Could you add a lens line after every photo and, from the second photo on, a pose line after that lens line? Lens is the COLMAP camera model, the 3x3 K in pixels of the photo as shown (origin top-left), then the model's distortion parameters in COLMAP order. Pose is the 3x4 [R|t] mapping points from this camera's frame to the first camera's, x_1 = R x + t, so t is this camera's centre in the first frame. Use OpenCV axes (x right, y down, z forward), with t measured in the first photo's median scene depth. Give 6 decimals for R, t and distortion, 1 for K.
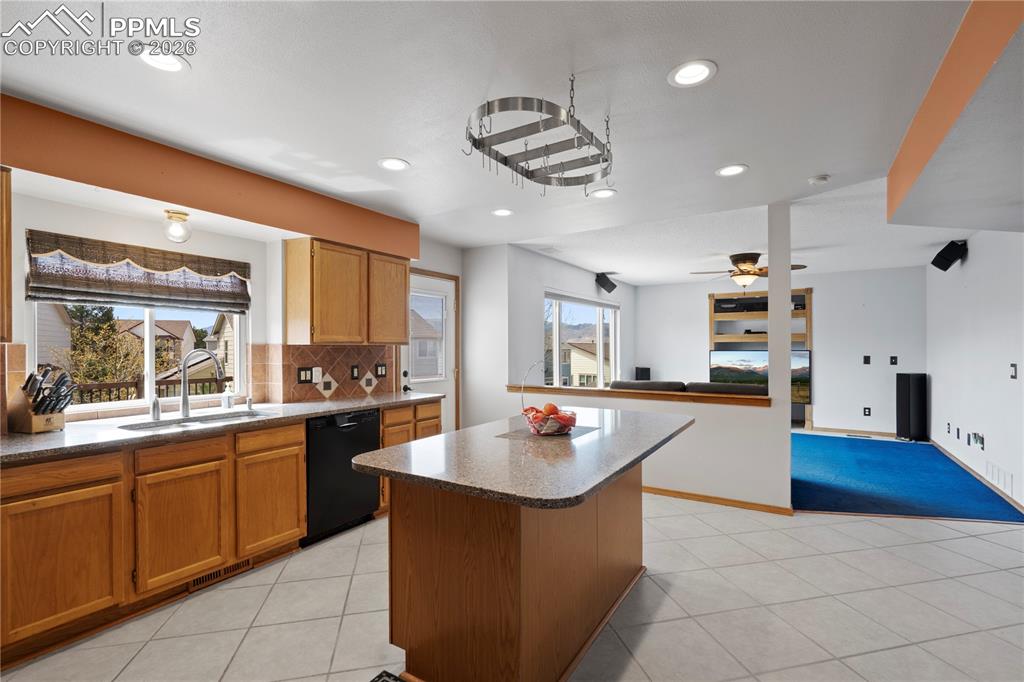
lens RADIAL K [[467.2, 0, 514.5], [0, 467.2, 347.2], [0, 0, 1]] dist [-0.005043, 0.004149]
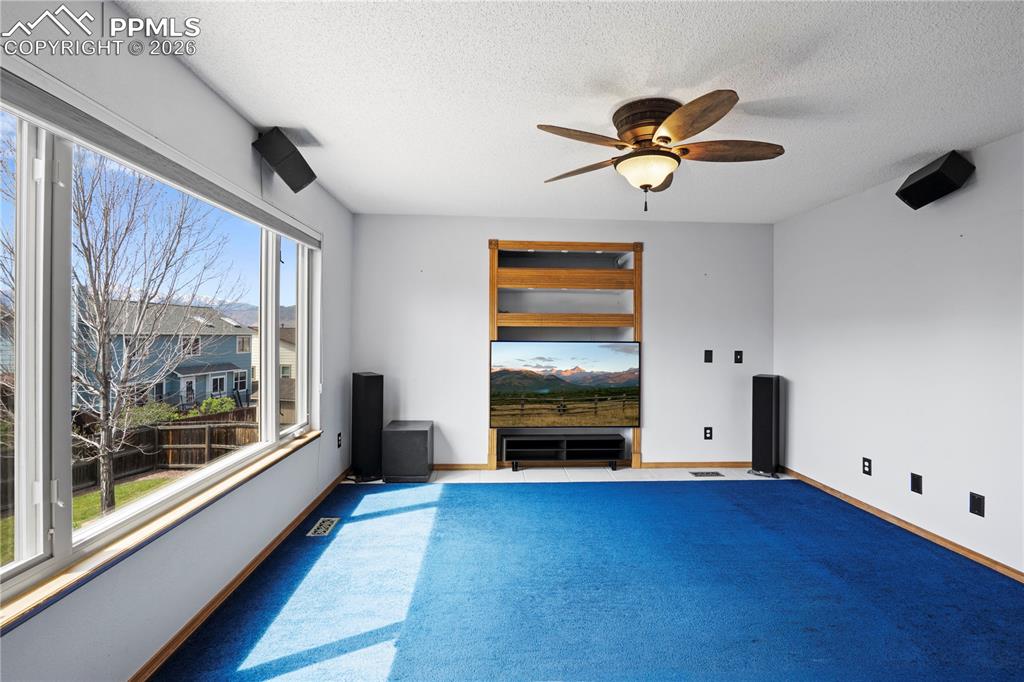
lens RADIAL K [[467.2, 0, 510.5], [0, 467.2, 336.7], [0, 0, 1]] dist [-0.005043, 0.004149]
pose [[0.815799, 0.006480, 0.578299, 0.126984], [-0.011199, 0.999927, 0.004594, -0.001082], [-0.578227, -0.010224, 0.815812, 0.586820]]
